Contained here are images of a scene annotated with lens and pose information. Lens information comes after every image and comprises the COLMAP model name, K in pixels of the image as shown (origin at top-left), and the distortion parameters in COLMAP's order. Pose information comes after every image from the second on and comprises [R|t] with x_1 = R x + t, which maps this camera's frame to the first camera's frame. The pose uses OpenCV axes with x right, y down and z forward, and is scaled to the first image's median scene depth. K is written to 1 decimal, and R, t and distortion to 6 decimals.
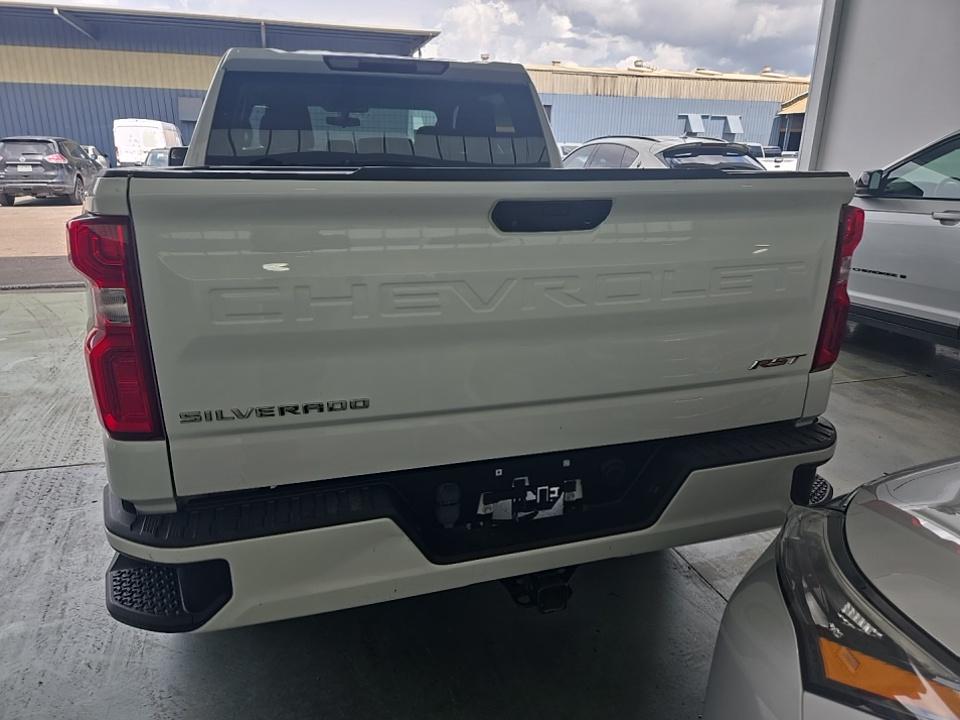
lens RADIAL K [[634.4, 0, 480.0], [0, 634.4, 360.0], [0, 0, 1]] dist [0.006811, -0.002577]
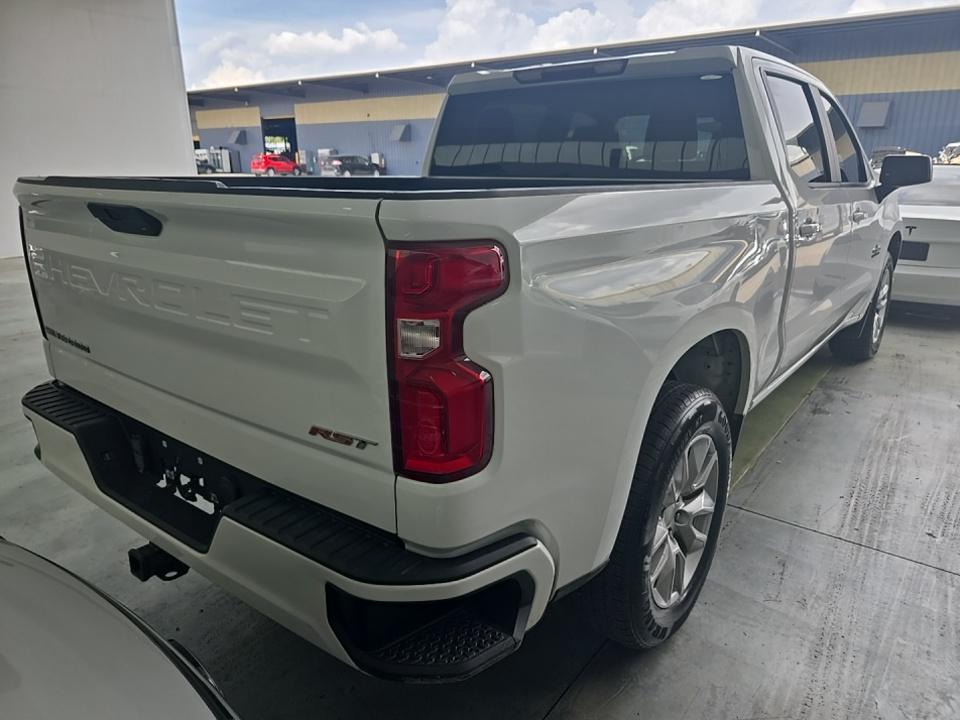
lens RADIAL K [[643.5, 0, 480.0], [0, 643.5, 360.0], [0, 0, 1]] dist [0.020982, 0.001433]
pose [[0.588104, 0.224943, -0.776874, 0.707358], [-0.240034, 0.965811, 0.097941, -0.125026], [0.772345, 0.128877, 0.621992, 0.398876]]
